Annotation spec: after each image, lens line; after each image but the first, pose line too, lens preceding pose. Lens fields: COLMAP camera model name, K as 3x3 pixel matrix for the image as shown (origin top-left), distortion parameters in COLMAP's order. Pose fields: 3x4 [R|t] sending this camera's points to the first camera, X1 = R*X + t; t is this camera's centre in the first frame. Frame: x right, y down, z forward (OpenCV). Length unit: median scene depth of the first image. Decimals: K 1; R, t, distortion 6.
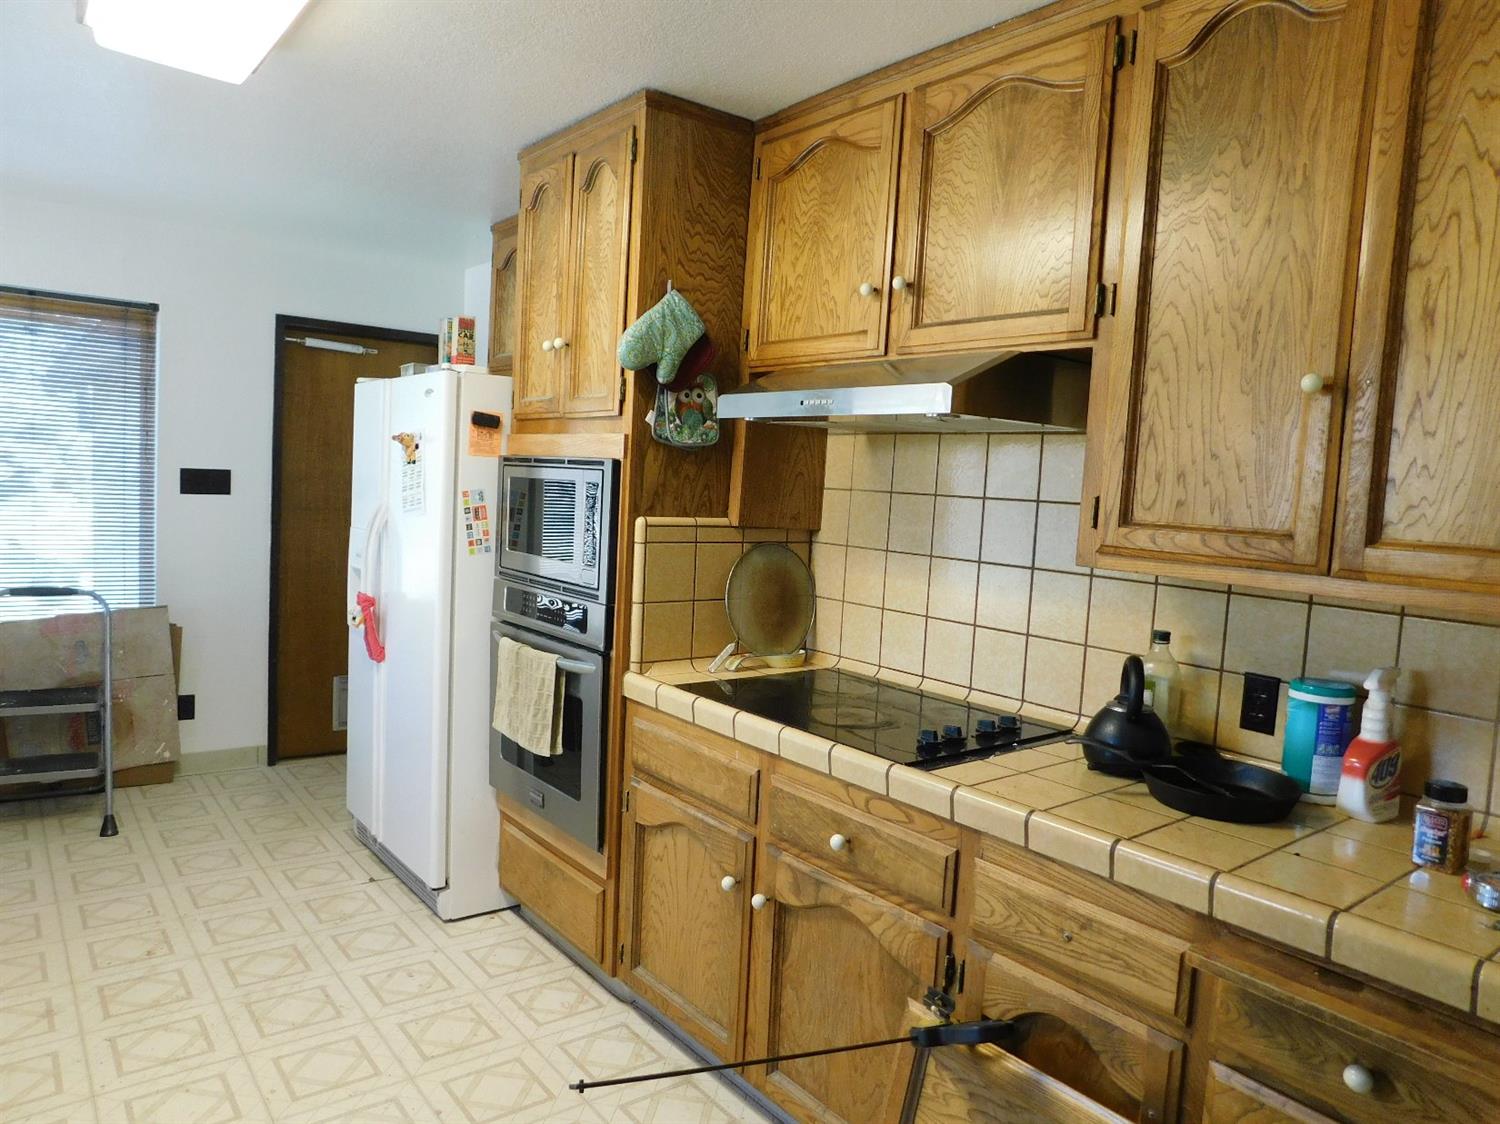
lens RADIAL K [[1016.9, 0, 752.5], [0, 1016.9, 565.5], [0, 0, 1]] dist [-0.091911, 0.070819]
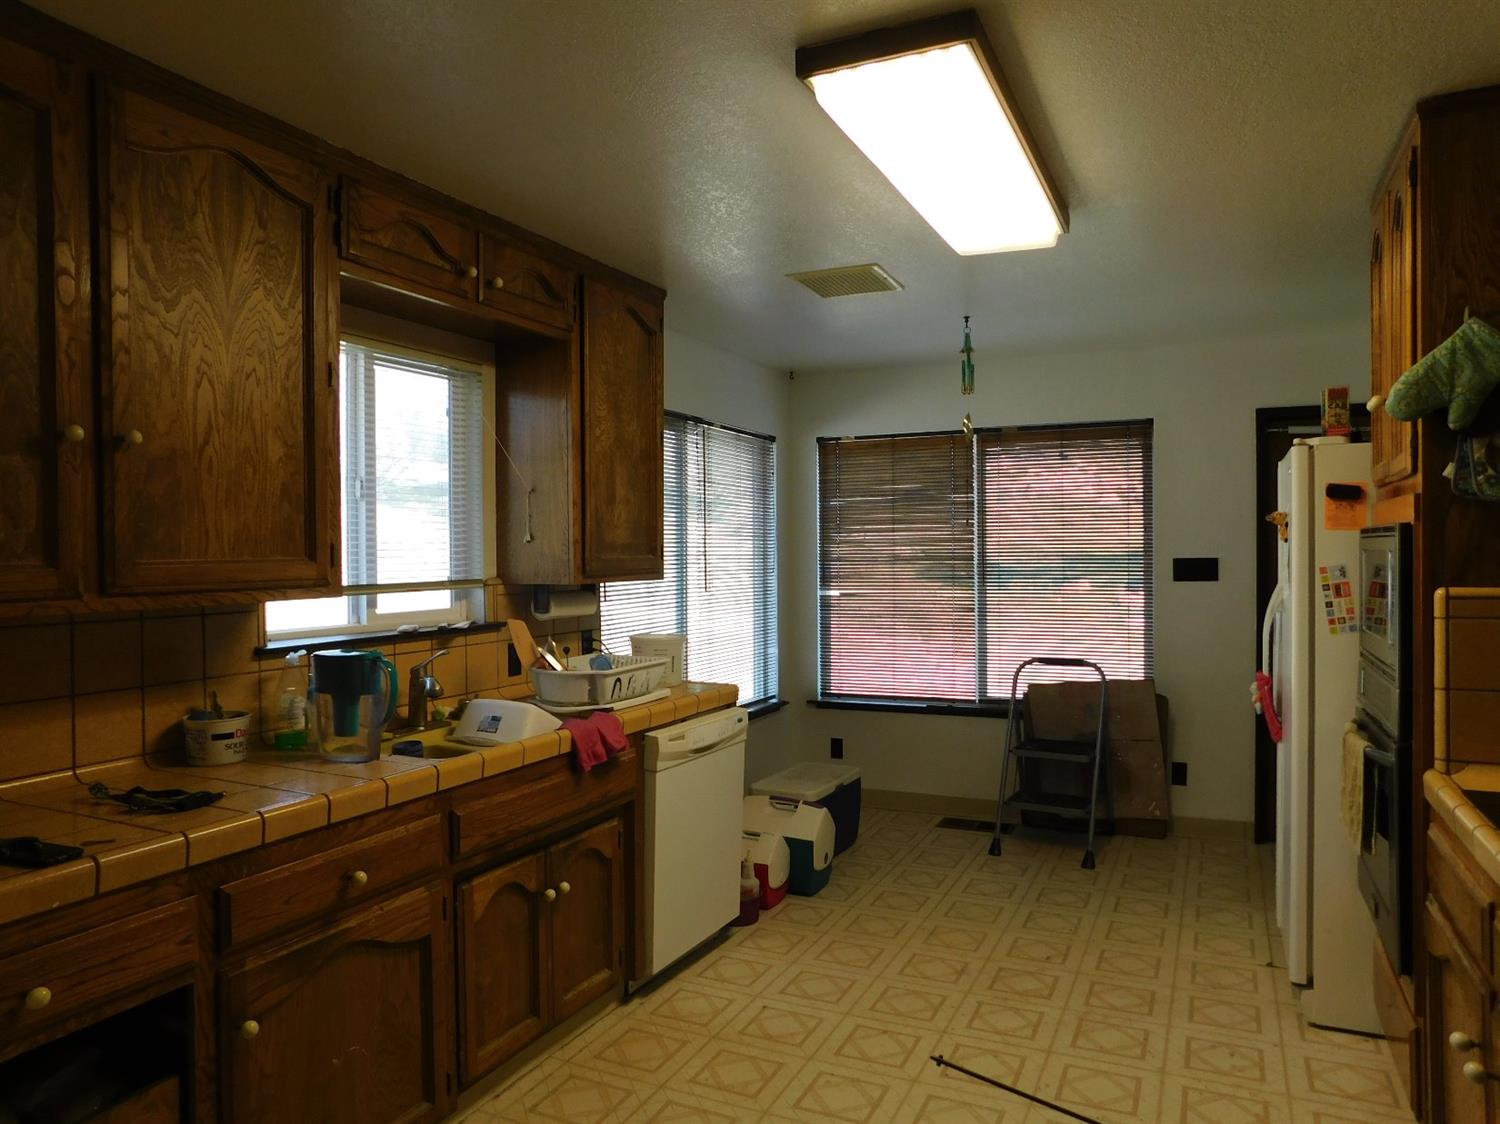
lens RADIAL K [[1016.9, 0, 752.5], [0, 1016.9, 565.5], [0, 0, 1]] dist [-0.091911, 0.070819]
pose [[0.447840, -0.046420, -0.892908, 0.372853], [-0.037941, 0.996765, -0.070848, 0.014450], [0.893308, 0.065606, 0.444630, 0.110416]]
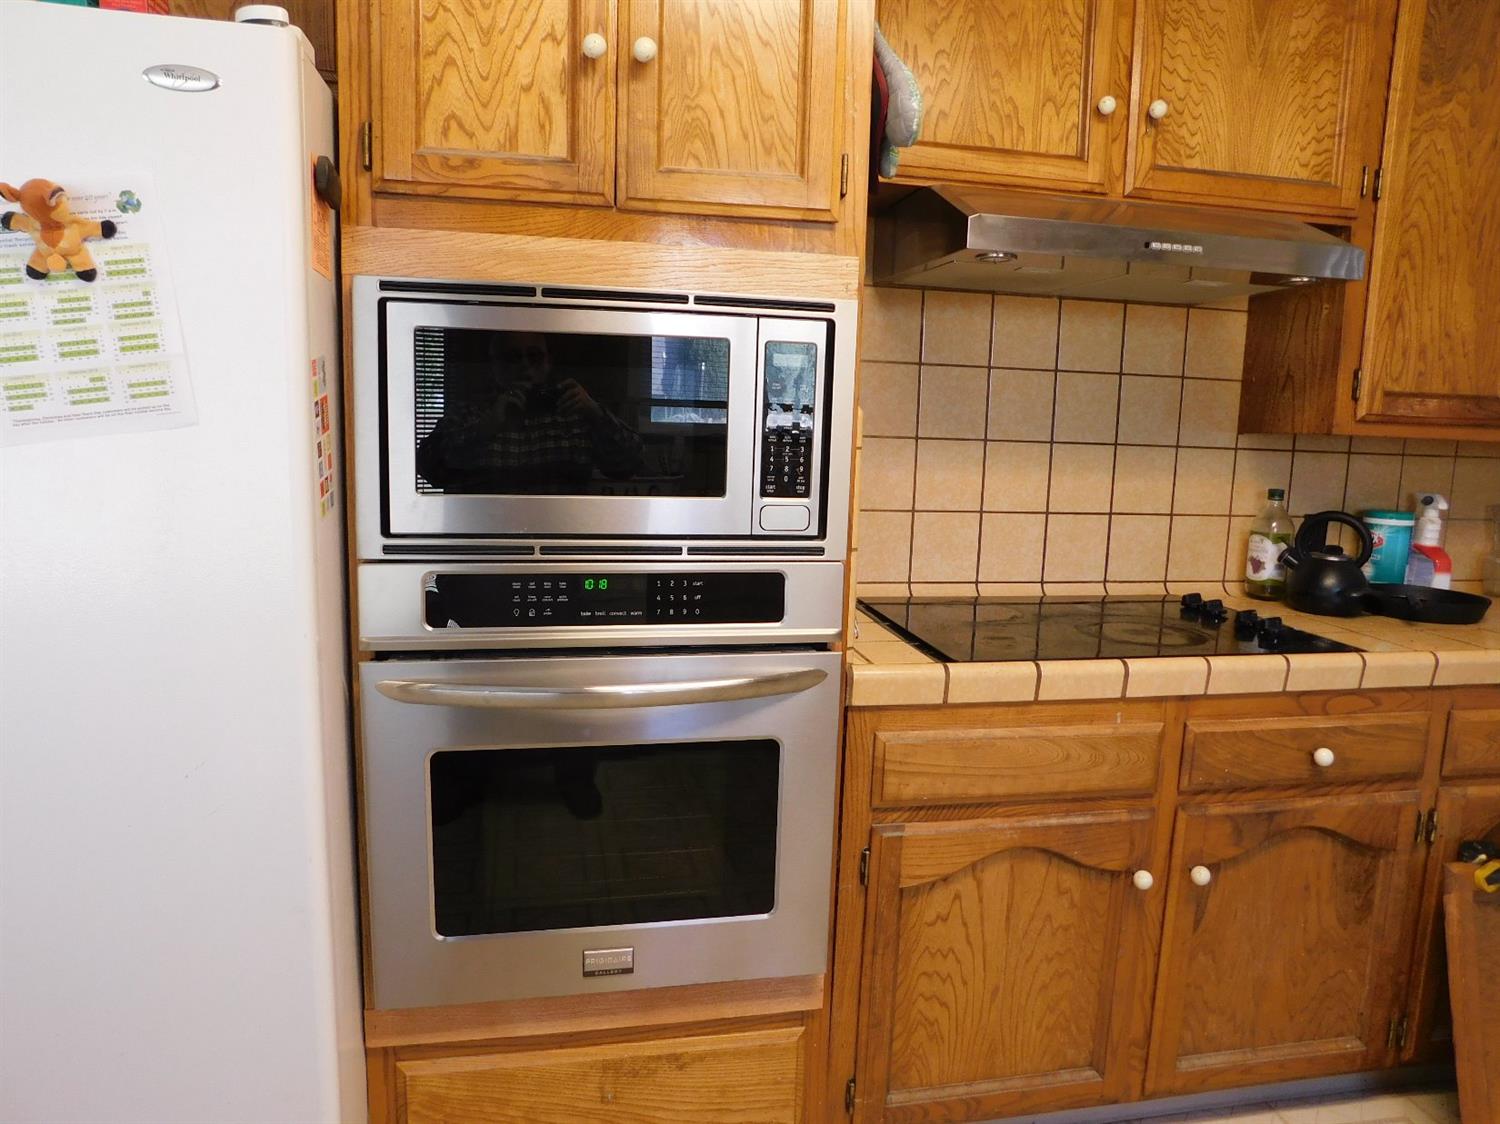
lens RADIAL K [[1016.9, 0, 752.5], [0, 1016.9, 565.5], [0, 0, 1]] dist [-0.091911, 0.070819]
pose [[0.450663, -0.170782, 0.876206, -0.686353], [0.067271, 0.985236, 0.157433, -0.053389], [-0.890156, -0.012006, 0.455498, 0.805442]]
